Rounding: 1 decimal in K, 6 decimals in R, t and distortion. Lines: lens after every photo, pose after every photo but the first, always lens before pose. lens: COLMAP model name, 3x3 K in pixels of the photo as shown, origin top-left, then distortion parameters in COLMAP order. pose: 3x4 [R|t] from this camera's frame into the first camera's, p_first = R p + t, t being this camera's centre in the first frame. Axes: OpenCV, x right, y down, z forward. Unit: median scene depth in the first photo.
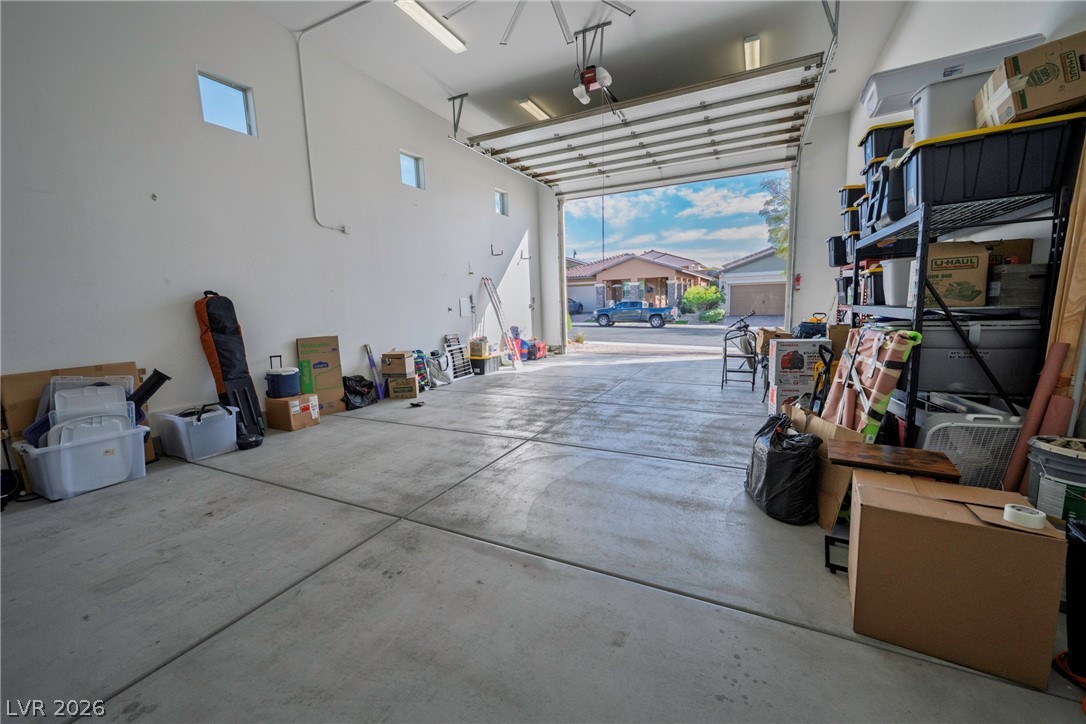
lens RADIAL K [[432.4, 0, 543.0], [0, 432.4, 362.0], [0, 0, 1]] dist [-0.000318, -0.000039]
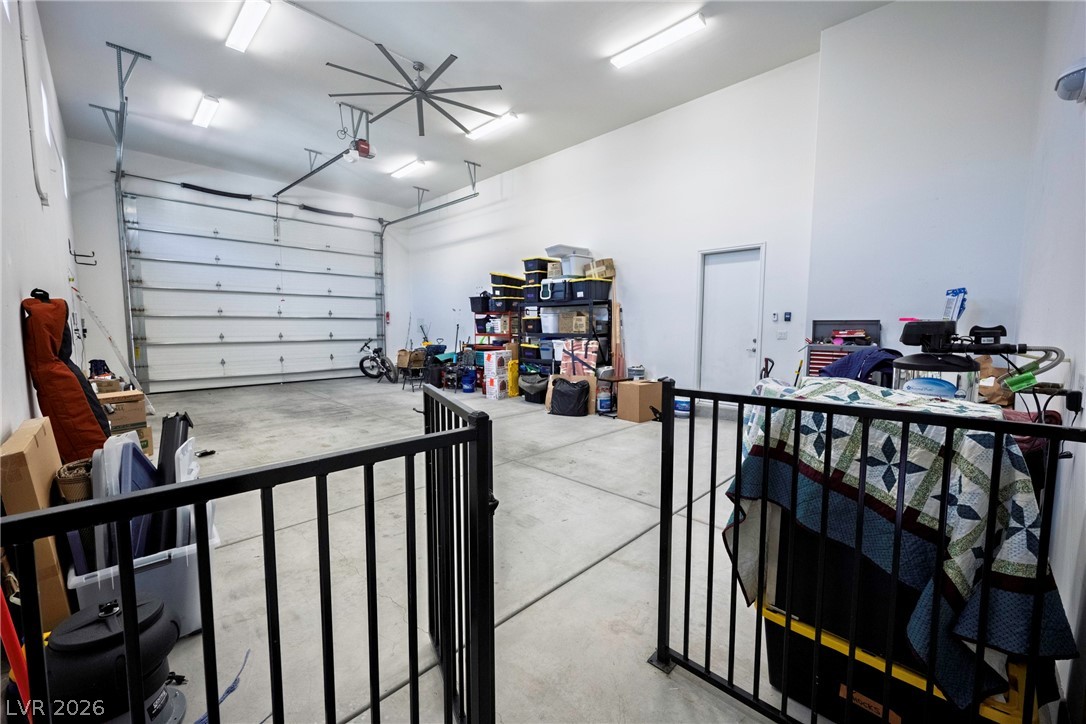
lens RADIAL K [[432.4, 0, 543.0], [0, 432.4, 362.0], [0, 0, 1]] dist [-0.000318, -0.000039]
pose [[0.303484, -0.046922, 0.951681, -2.217213], [0.118999, 0.992833, 0.011003, -0.002060], [-0.945377, 0.109910, 0.306892, 0.465058]]
